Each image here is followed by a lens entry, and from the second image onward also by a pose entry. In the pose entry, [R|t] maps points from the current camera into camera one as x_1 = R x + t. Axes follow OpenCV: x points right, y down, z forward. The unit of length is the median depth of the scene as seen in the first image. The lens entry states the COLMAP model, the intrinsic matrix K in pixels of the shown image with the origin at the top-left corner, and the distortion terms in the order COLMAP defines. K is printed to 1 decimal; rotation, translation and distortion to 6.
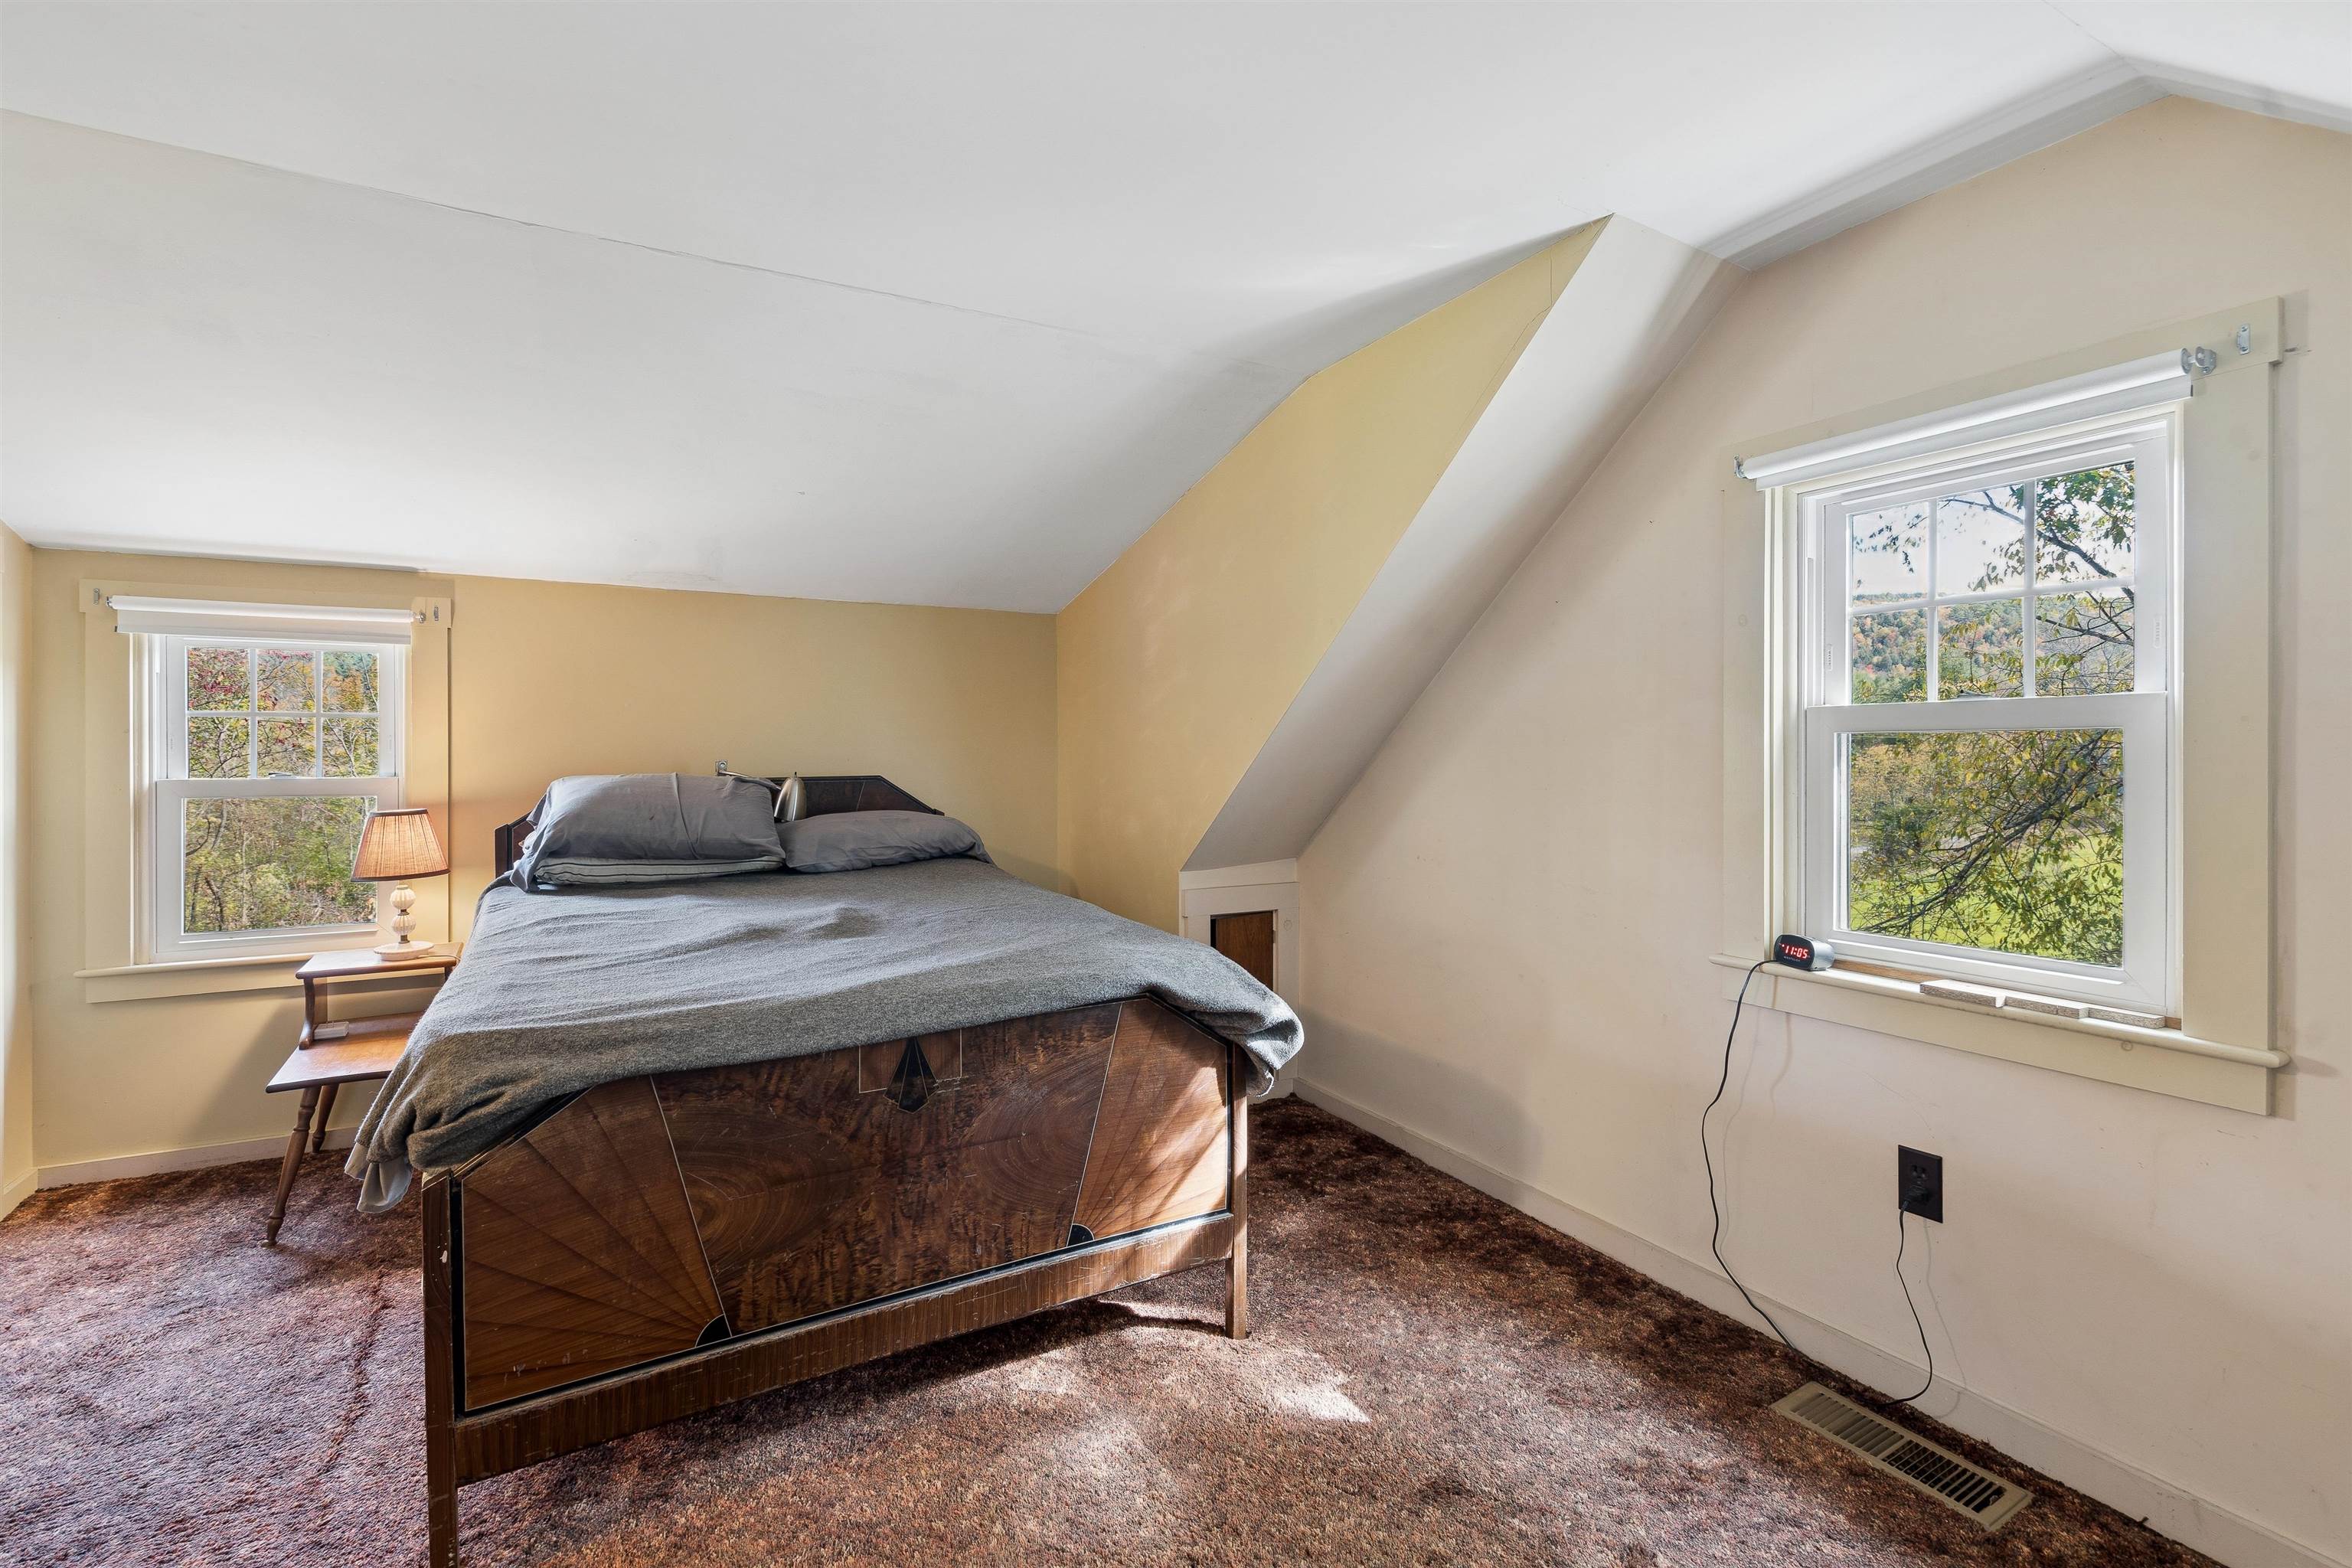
lens RADIAL K [[1071.3, 0, 1180.7], [0, 1071.3, 750.7], [0, 0, 1]] dist [-0.002804, 0.000369]
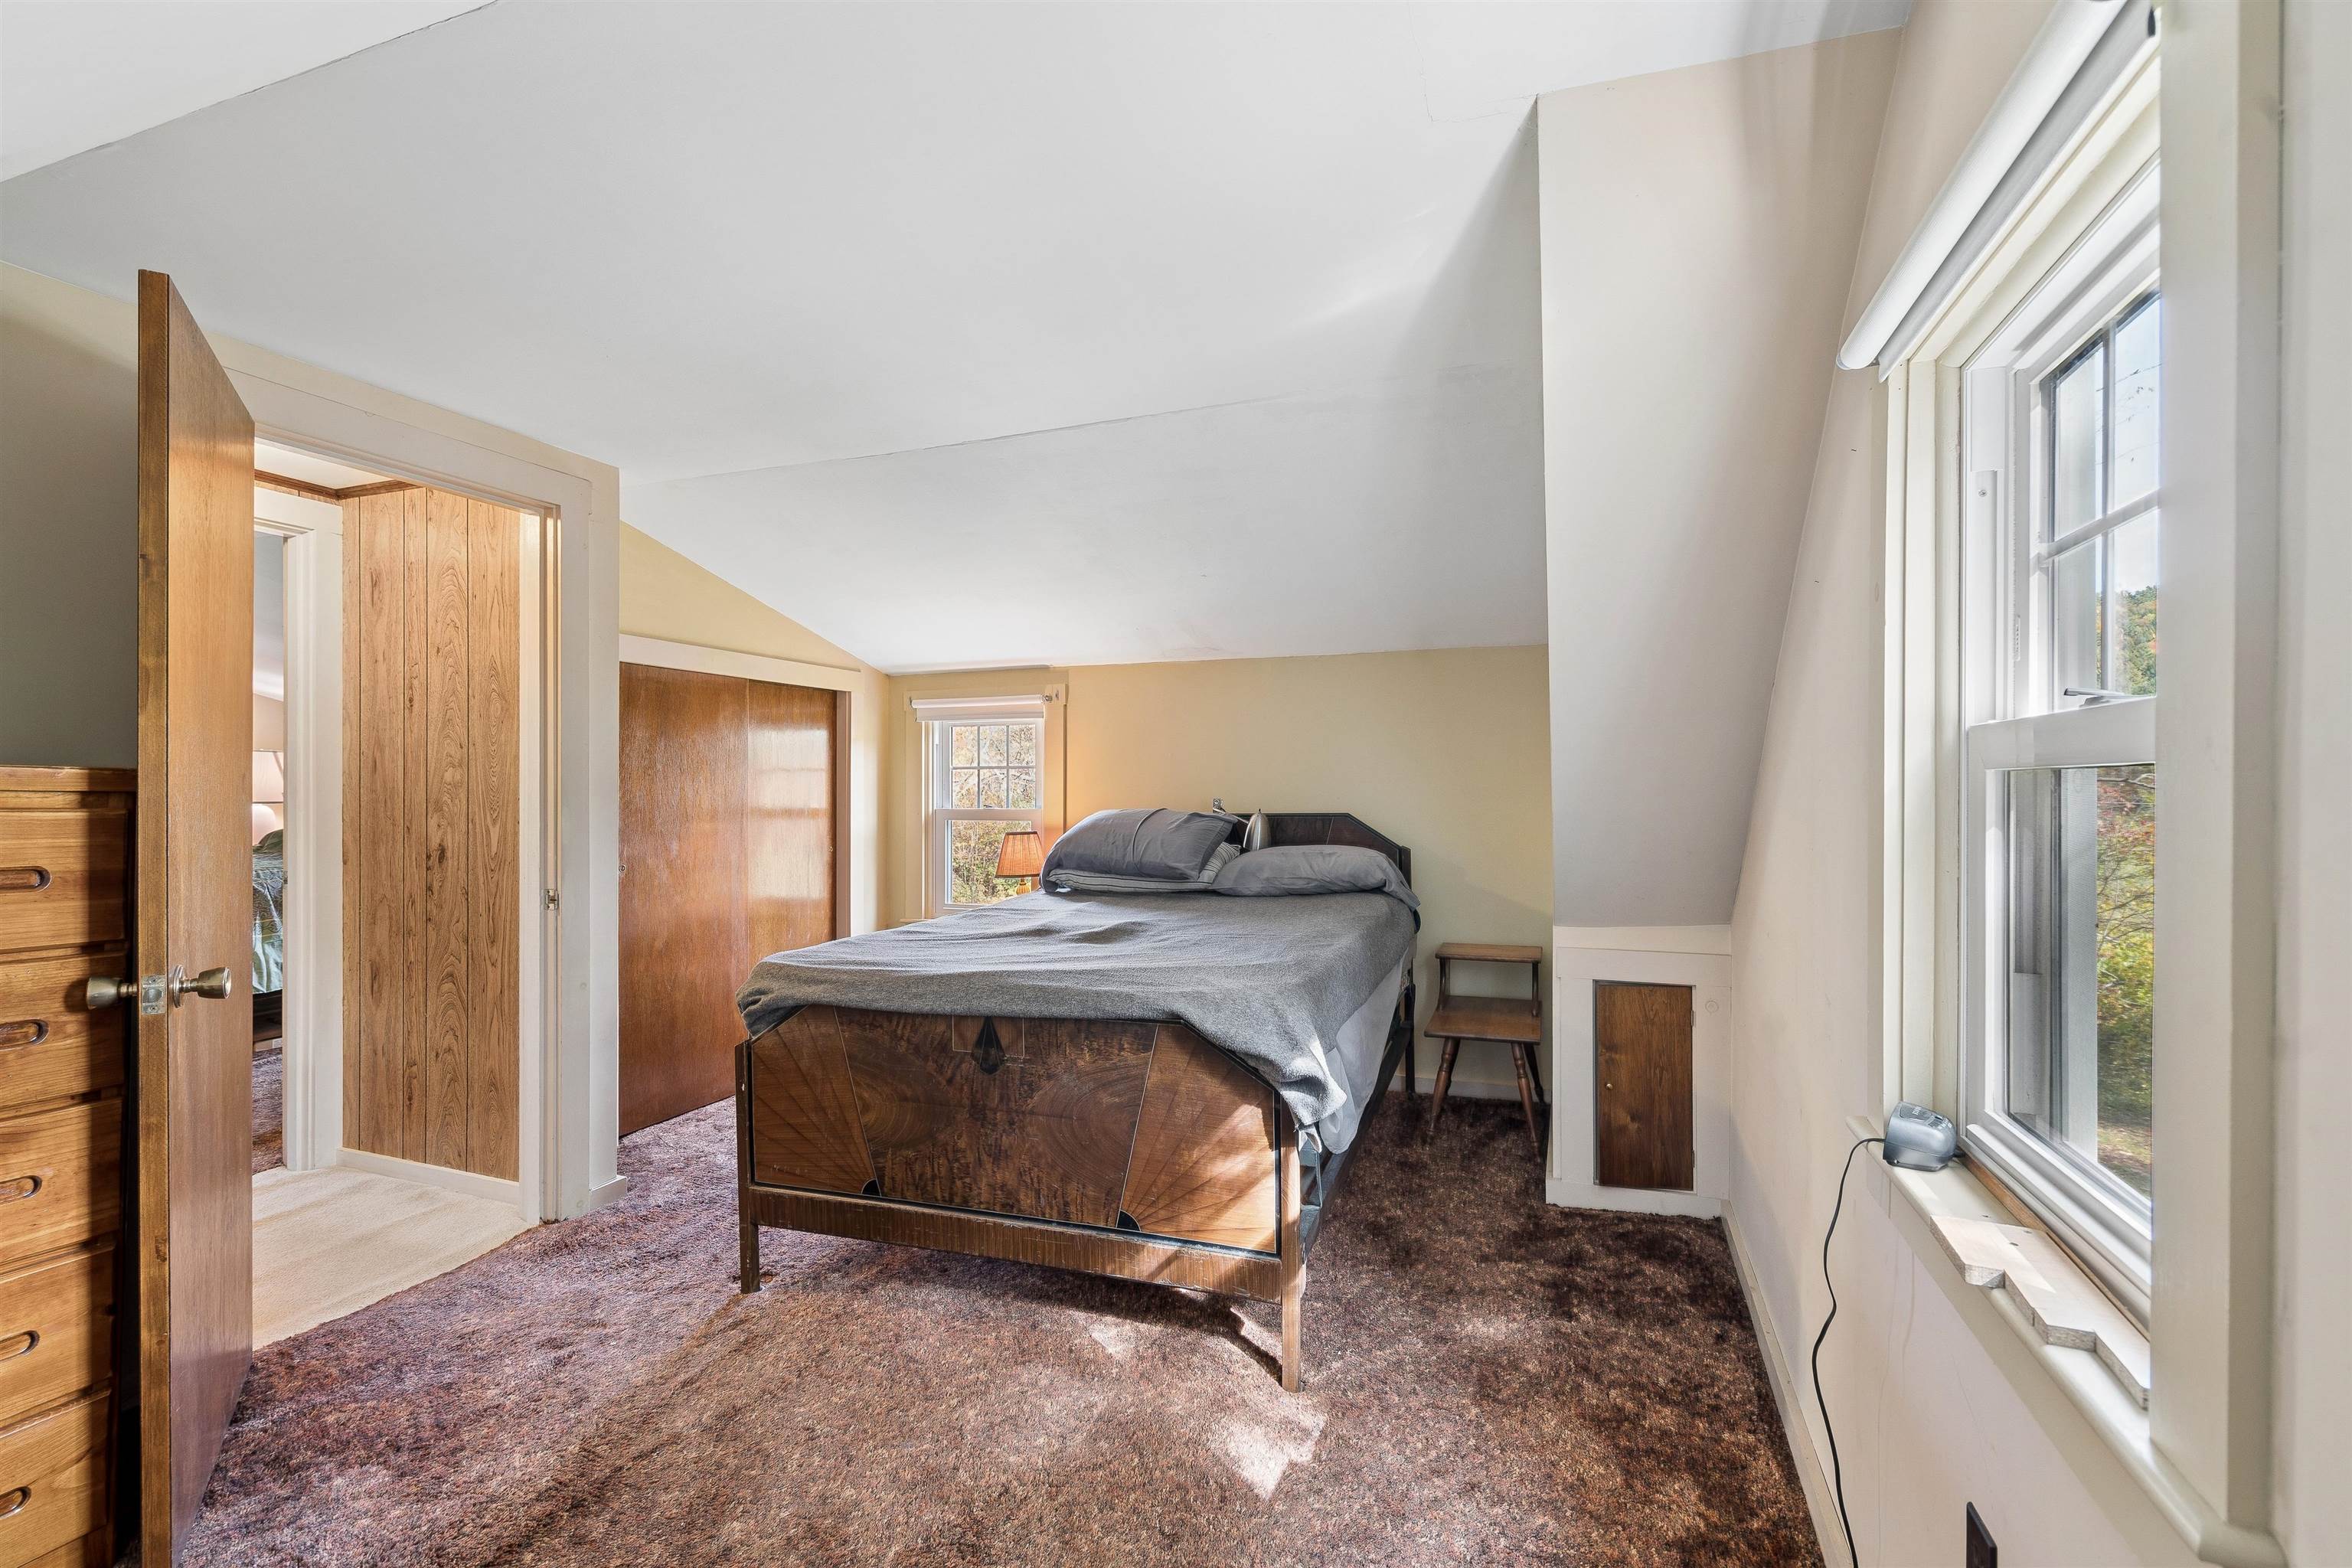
lens RADIAL K [[1065.3, 0, 1170.3], [0, 1065.3, 781.5], [0, 0, 1]] dist [-0.004737, 0.000963]
pose [[0.645952, -0.005277, -0.763360, 0.804373], [0.003983, 0.999986, -0.003542, -0.010933], [0.763368, -0.000752, 0.645964, 0.306957]]
